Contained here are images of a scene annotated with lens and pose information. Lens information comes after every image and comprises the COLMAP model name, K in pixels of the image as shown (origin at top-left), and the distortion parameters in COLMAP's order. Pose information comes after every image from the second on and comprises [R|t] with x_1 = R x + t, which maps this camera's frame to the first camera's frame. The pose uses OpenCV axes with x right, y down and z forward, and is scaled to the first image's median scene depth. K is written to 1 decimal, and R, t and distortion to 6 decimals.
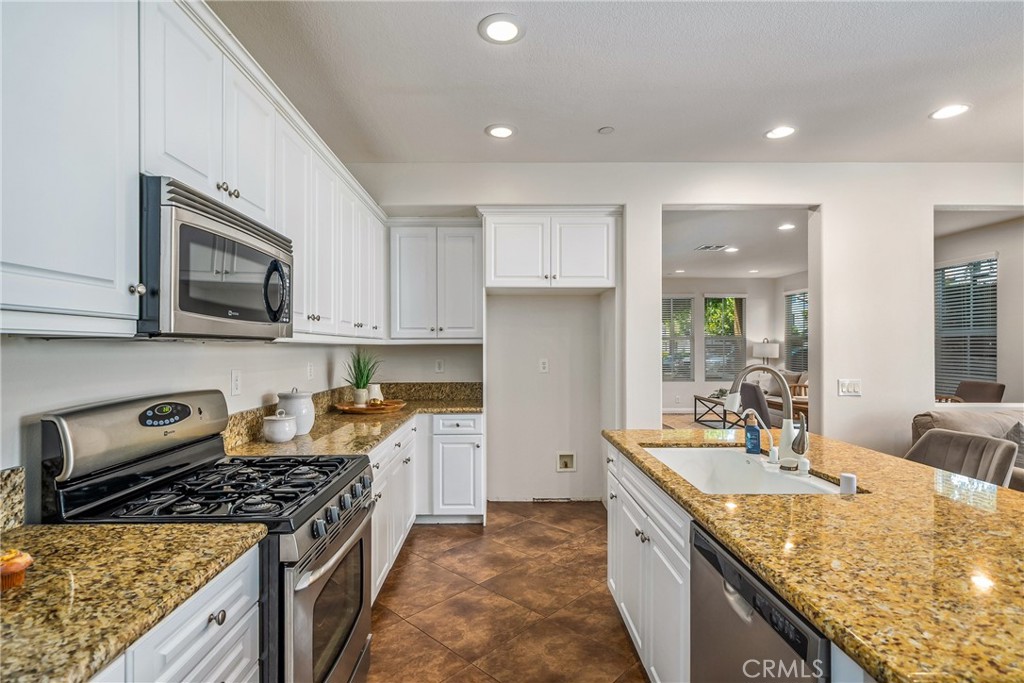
lens RADIAL K [[496.5, 0, 506.1], [0, 496.5, 348.1], [0, 0, 1]] dist [0.002196, 0.000211]
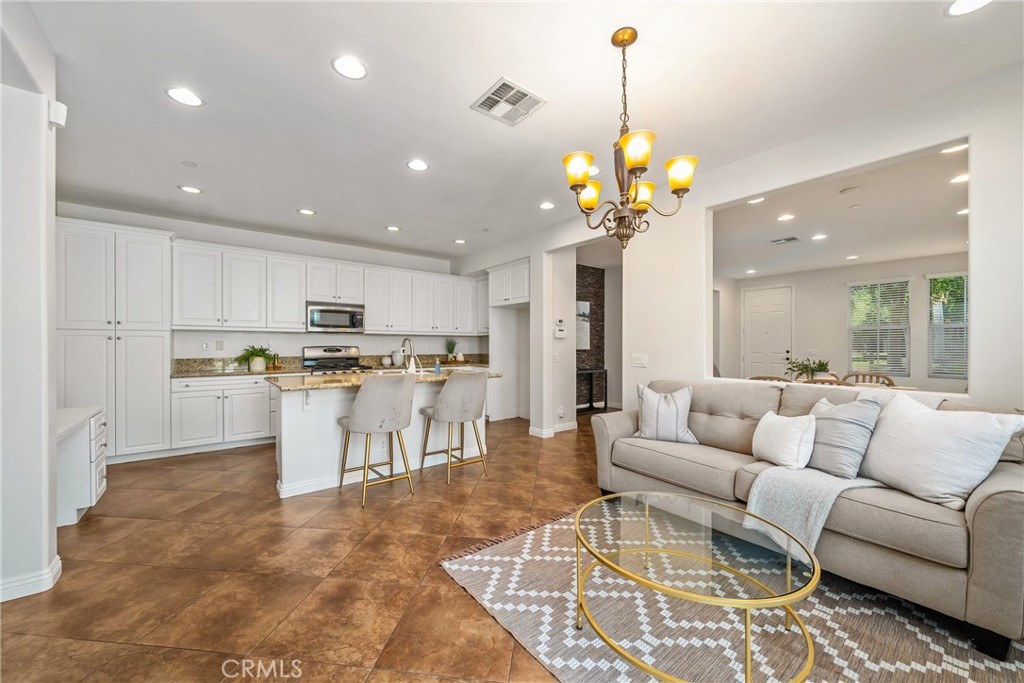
lens RADIAL K [[386.5, 0, 507.4], [0, 386.5, 345.7], [0, 0, 1]] dist [-0.000602, 0.000047]
pose [[0.606318, 0.002400, -0.795219, 1.325054], [-0.003404, 0.999994, 0.000422, 0.038868], [0.795215, 0.002450, 0.606322, 0.075417]]
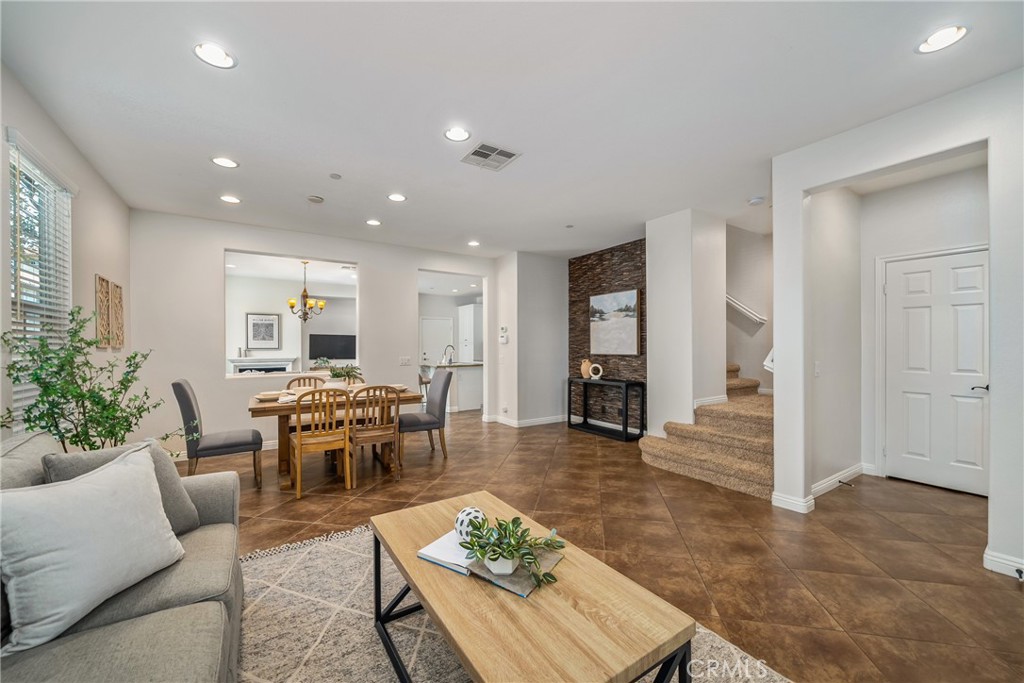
lens RADIAL K [[393.9, 0, 512.7], [0, 393.9, 346.8], [0, 0, 1]] dist [-0.000161, -0.000008]
pose [[-0.837553, 0.008135, -0.546295, 1.201722], [0.006358, 0.999967, 0.005143, 0.018493], [0.546318, 0.000835, -0.837577, 2.617034]]
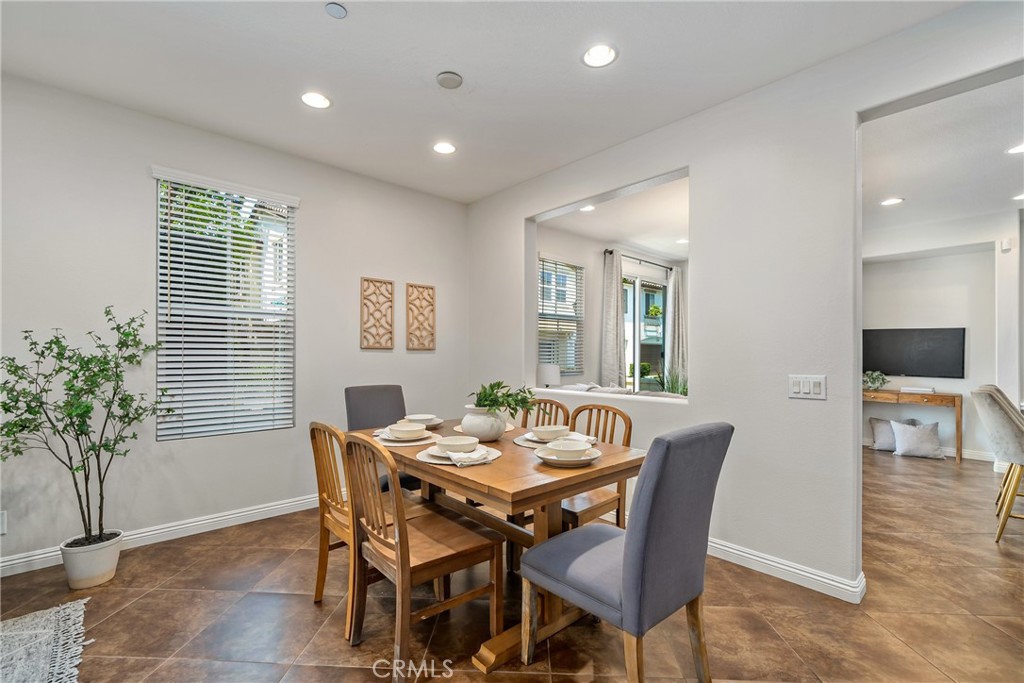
lens RADIAL K [[447.6, 0, 511.8], [0, 447.6, 353.5], [0, 0, 1]] dist [0.009454, -0.000108]
pose [[-0.662562, 0.001577, 0.749006, 0.488611], [-0.000781, 0.999996, -0.002797, 0.034054], [-0.749007, -0.002438, -0.662558, 1.798120]]
